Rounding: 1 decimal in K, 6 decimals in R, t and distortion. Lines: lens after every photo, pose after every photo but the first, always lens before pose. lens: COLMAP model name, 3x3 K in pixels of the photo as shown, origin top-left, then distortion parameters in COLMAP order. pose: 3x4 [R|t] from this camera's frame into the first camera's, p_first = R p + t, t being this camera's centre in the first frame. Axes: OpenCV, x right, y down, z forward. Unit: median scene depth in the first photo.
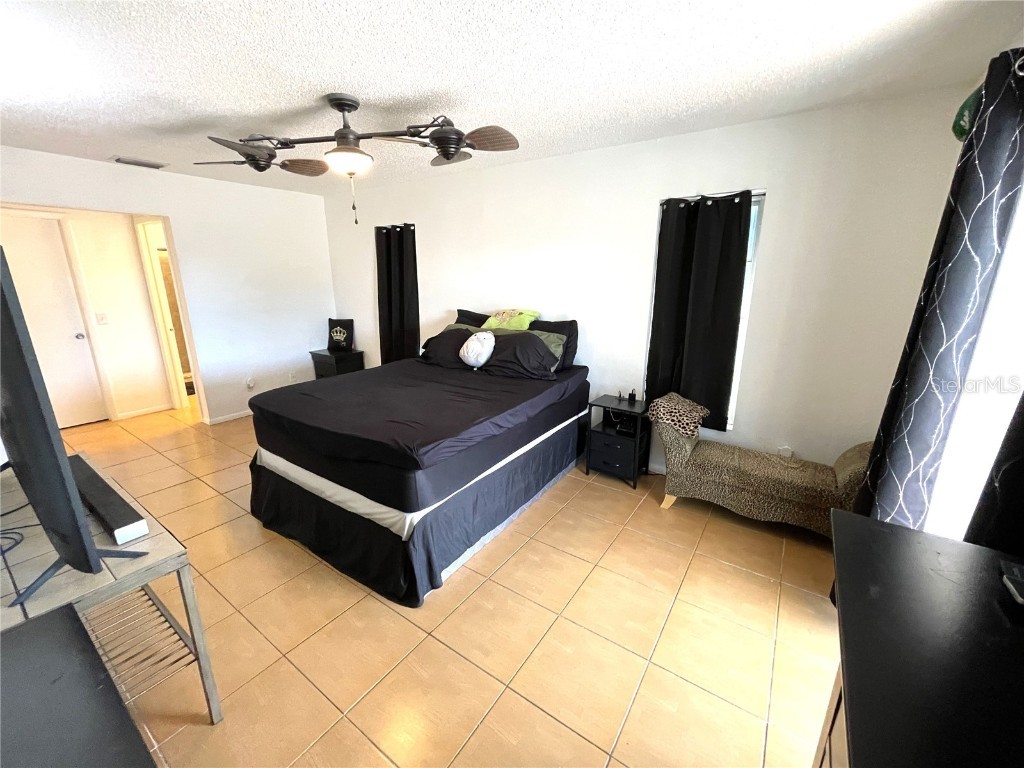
lens RADIAL K [[412.3, 0, 513.7], [0, 412.3, 384.4], [0, 0, 1]] dist [0.001842, 0.000171]
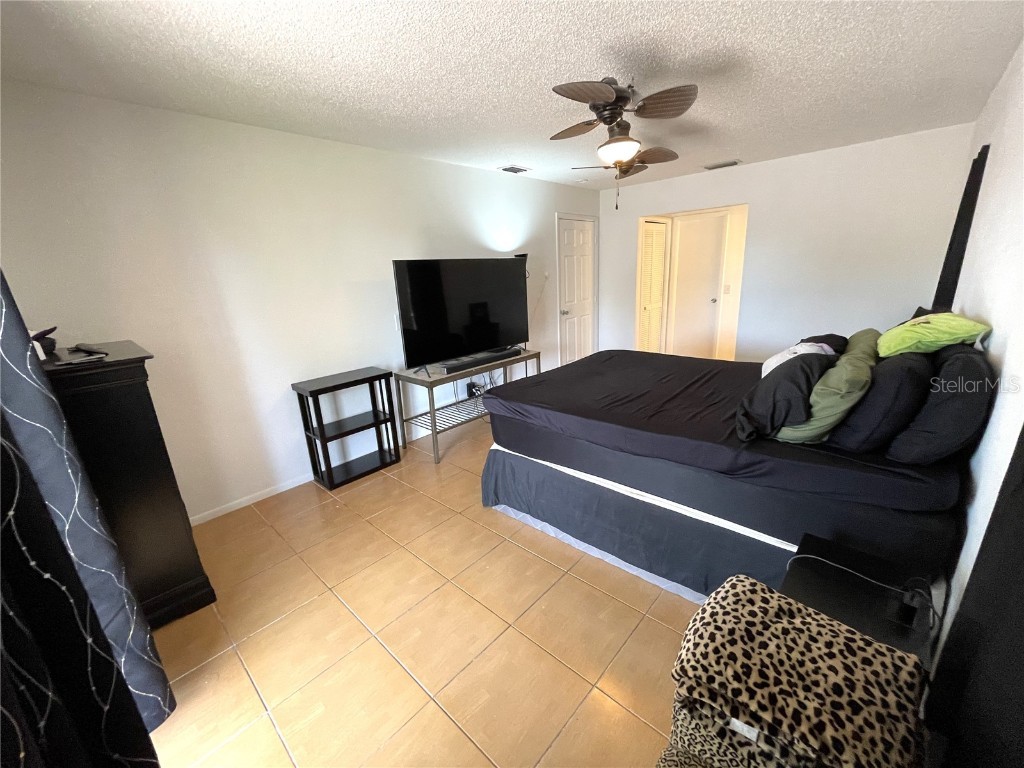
lens RADIAL K [[412.3, 0, 513.7], [0, 412.3, 384.4], [0, 0, 1]] dist [0.001842, 0.000171]
pose [[-0.137771, 0.269940, -0.952970, 0.833131], [-0.205621, 0.933388, 0.294120, -0.230583], [0.968886, 0.236472, -0.073089, 0.956166]]
